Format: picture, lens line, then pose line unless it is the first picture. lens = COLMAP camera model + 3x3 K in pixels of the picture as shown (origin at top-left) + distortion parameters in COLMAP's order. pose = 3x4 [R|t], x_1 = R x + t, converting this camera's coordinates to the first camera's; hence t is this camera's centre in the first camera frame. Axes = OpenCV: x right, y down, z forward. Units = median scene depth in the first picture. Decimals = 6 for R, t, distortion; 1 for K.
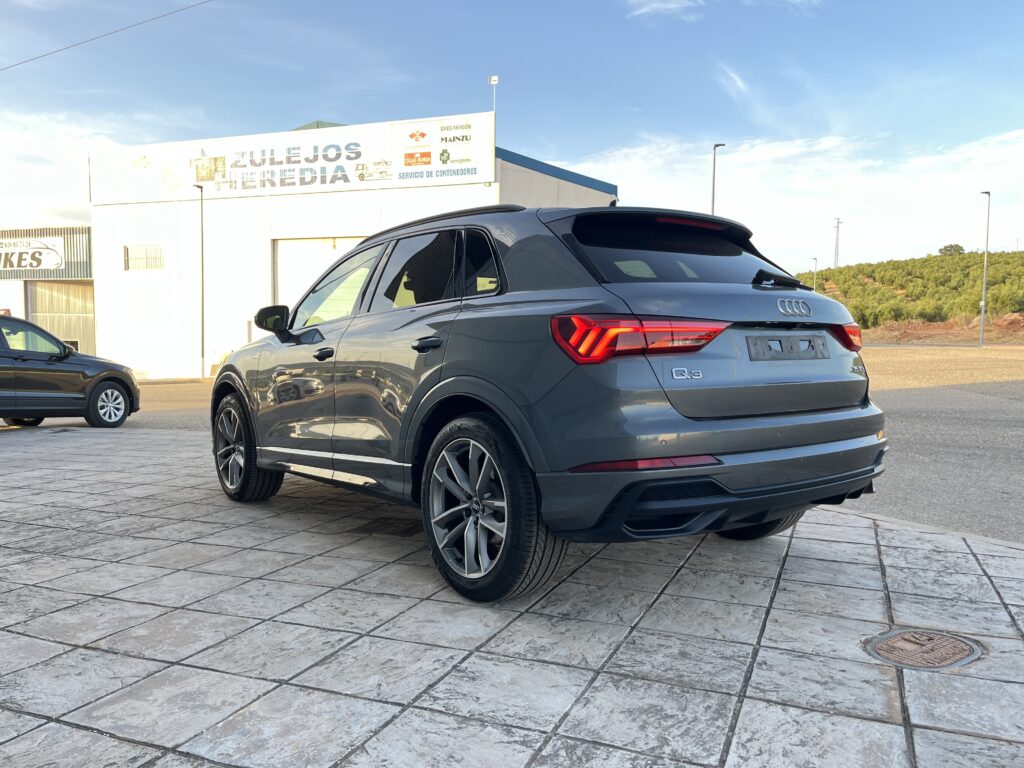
lens RADIAL K [[777.9, 0, 524.2], [0, 777.9, 387.2], [0, 0, 1]] dist [0.058868, -0.082313]
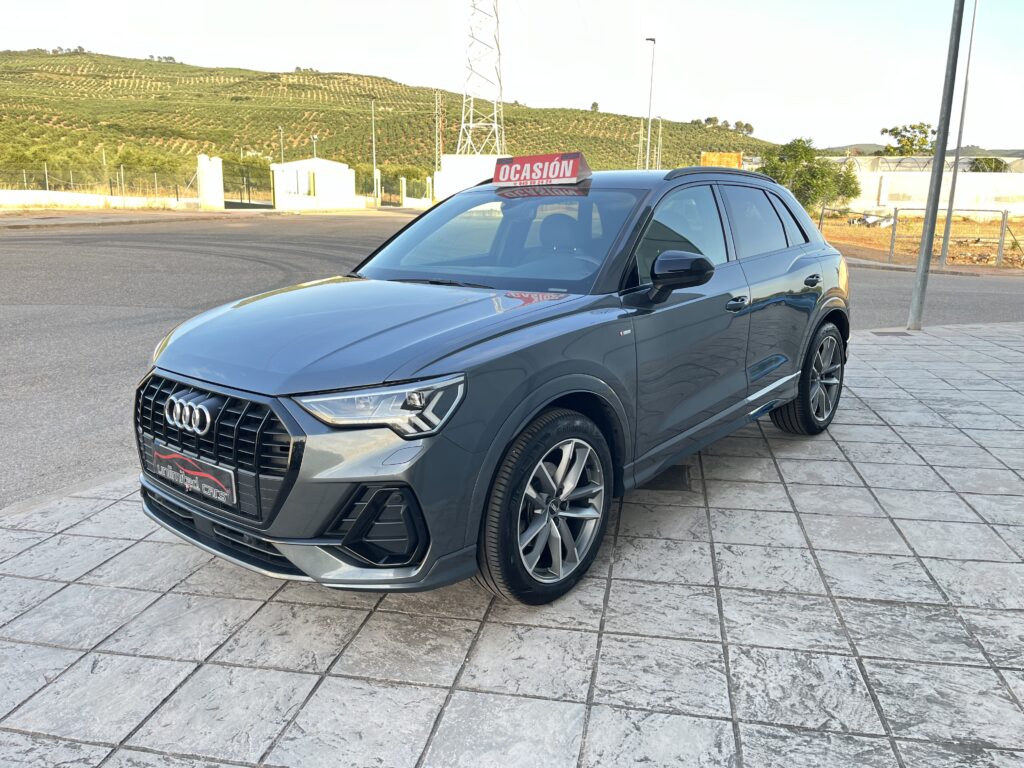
lens RADIAL K [[777.9, 0, 516.5], [0, 777.9, 386.0], [0, 0, 1]] dist [0.058868, -0.082313]
pose [[-0.201711, -0.208563, 0.956982, -1.454721], [0.051356, 0.973469, 0.222981, -0.219775], [-0.978098, 0.094125, -0.185648, 1.864402]]
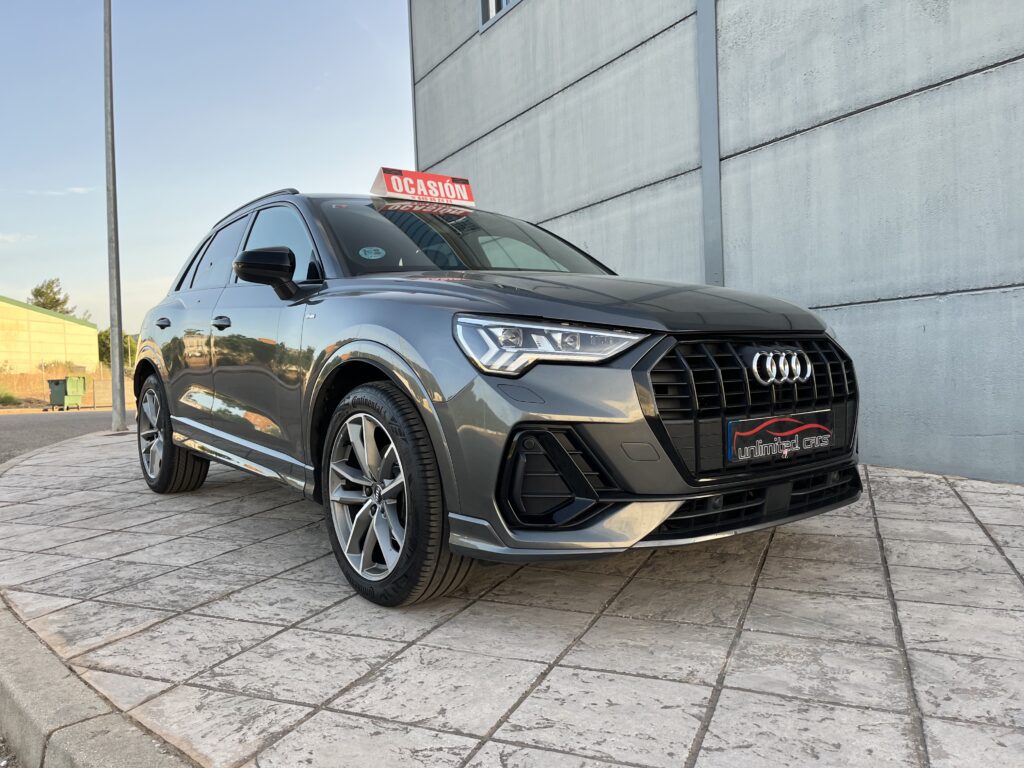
lens RADIAL K [[777.9, 0, 516.5], [0, 777.9, 381.9], [0, 0, 1]] dist [0.058868, -0.082313]
pose [[-0.999594, 0.028425, 0.001948, -0.309768], [0.028487, 0.995941, 0.085378, -0.073056], [0.000486, 0.085399, -0.996347, 2.816038]]
